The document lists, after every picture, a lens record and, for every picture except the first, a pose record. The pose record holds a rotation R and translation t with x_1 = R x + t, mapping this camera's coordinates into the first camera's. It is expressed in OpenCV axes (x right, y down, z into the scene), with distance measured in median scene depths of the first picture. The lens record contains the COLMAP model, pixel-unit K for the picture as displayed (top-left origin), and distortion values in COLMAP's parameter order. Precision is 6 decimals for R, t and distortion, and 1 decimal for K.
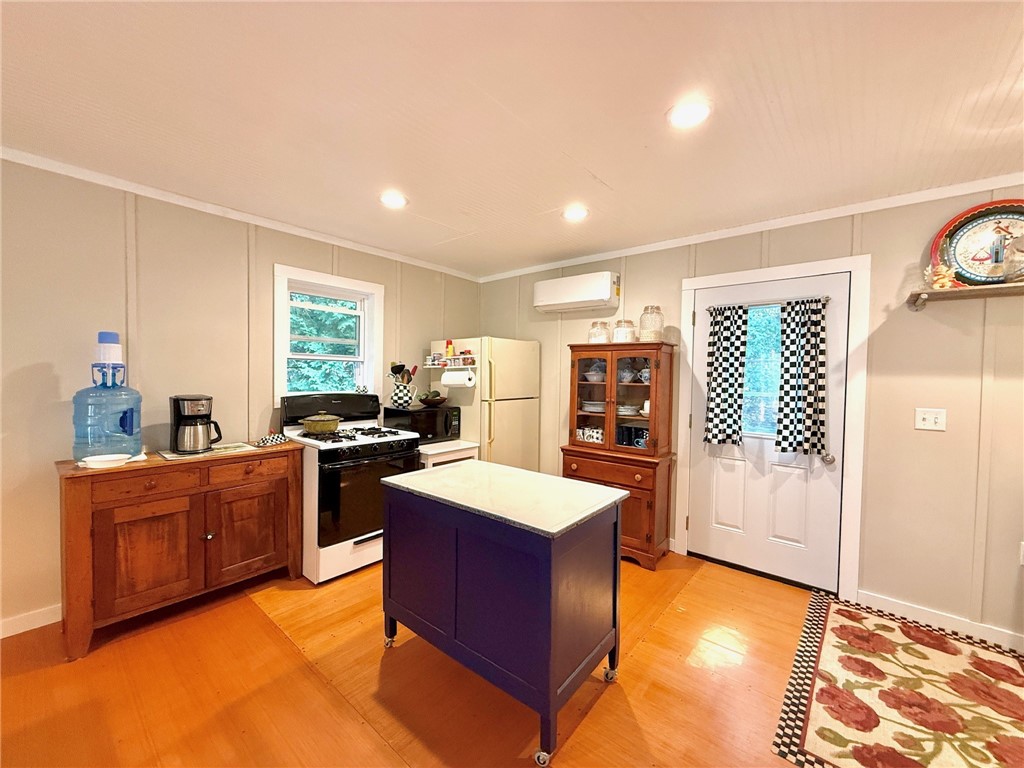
lens RADIAL K [[407.9, 0, 509.3], [0, 407.9, 383.9], [0, 0, 1]] dist [0.000221, 0.000077]
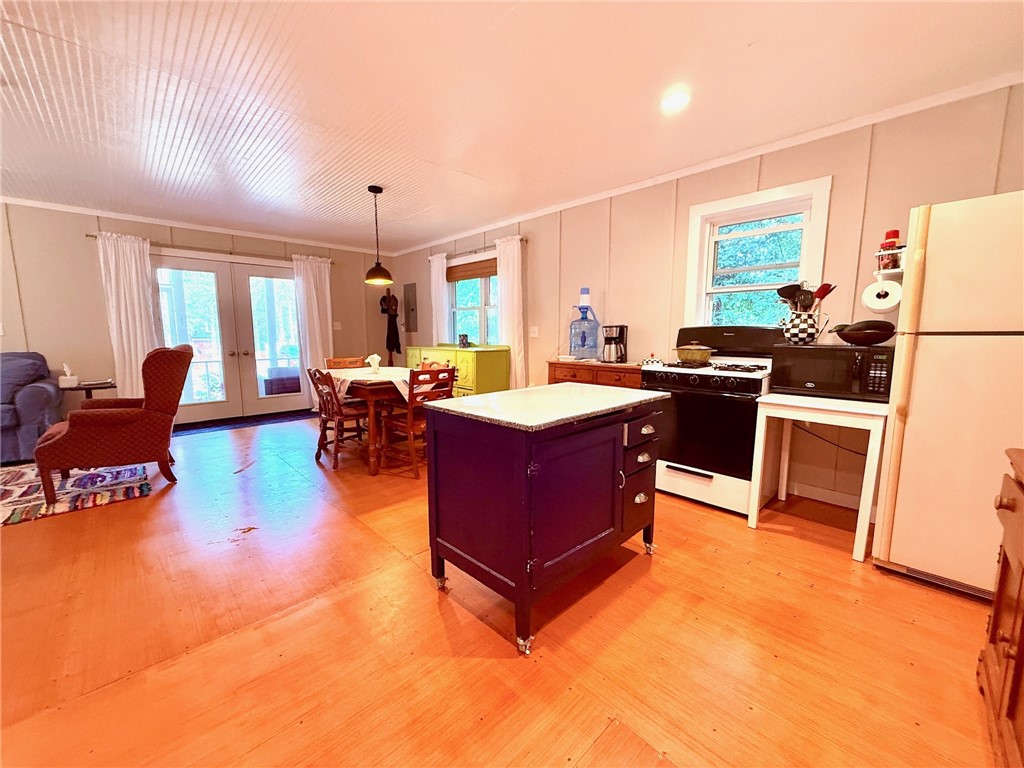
lens RADIAL K [[407.9, 0, 509.3], [0, 407.9, 383.9], [0, 0, 1]] dist [0.000221, 0.000077]
pose [[-0.106682, 0.107811, -0.988431, 0.686341], [-0.027479, 0.993405, 0.111319, 0.080155], [0.993913, 0.039037, -0.103016, 0.716986]]
